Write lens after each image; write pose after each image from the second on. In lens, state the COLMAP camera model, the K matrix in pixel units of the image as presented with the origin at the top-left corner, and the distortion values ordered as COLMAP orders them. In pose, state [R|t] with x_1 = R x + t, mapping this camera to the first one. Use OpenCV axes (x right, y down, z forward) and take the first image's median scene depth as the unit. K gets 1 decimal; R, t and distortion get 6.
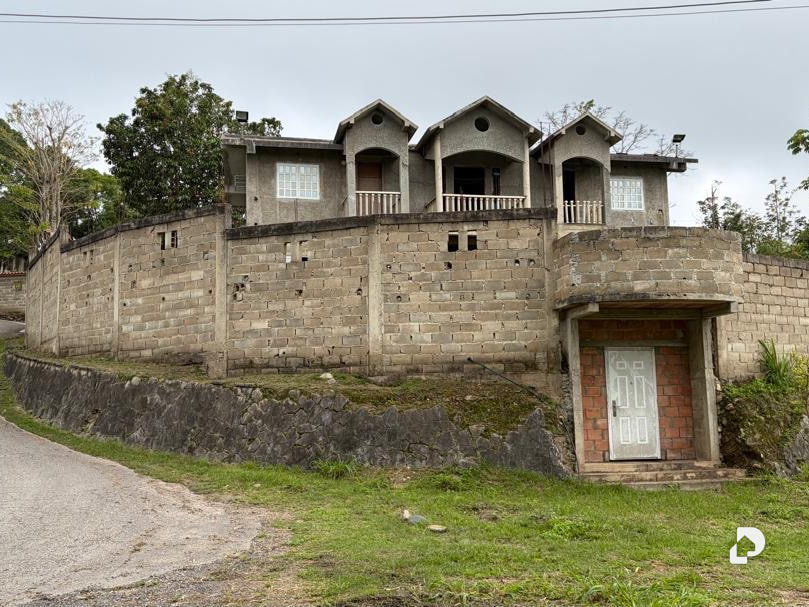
lens RADIAL K [[775.1, 0, 420.8], [0, 775.1, 302.5], [0, 0, 1]] dist [0.161984, -0.381275]
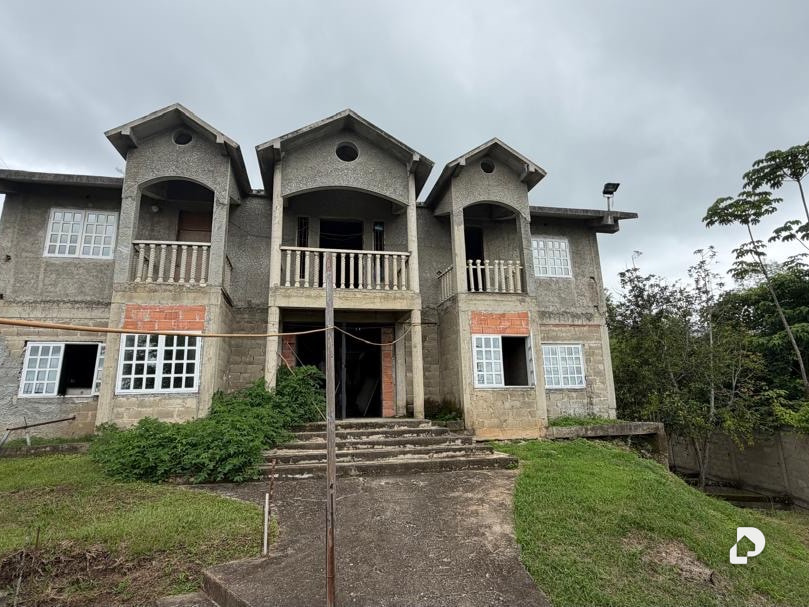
lens RADIAL K [[439.1, 0, 404.5], [0, 439.1, 303.5], [0, 0, 1]] dist [-0.000425, -0.001033]
pose [[0.999976, -0.006114, -0.003295, 0.127049], [0.005732, 0.994417, -0.105368, -0.049885], [0.003921, 0.105346, 0.994428, 0.606408]]
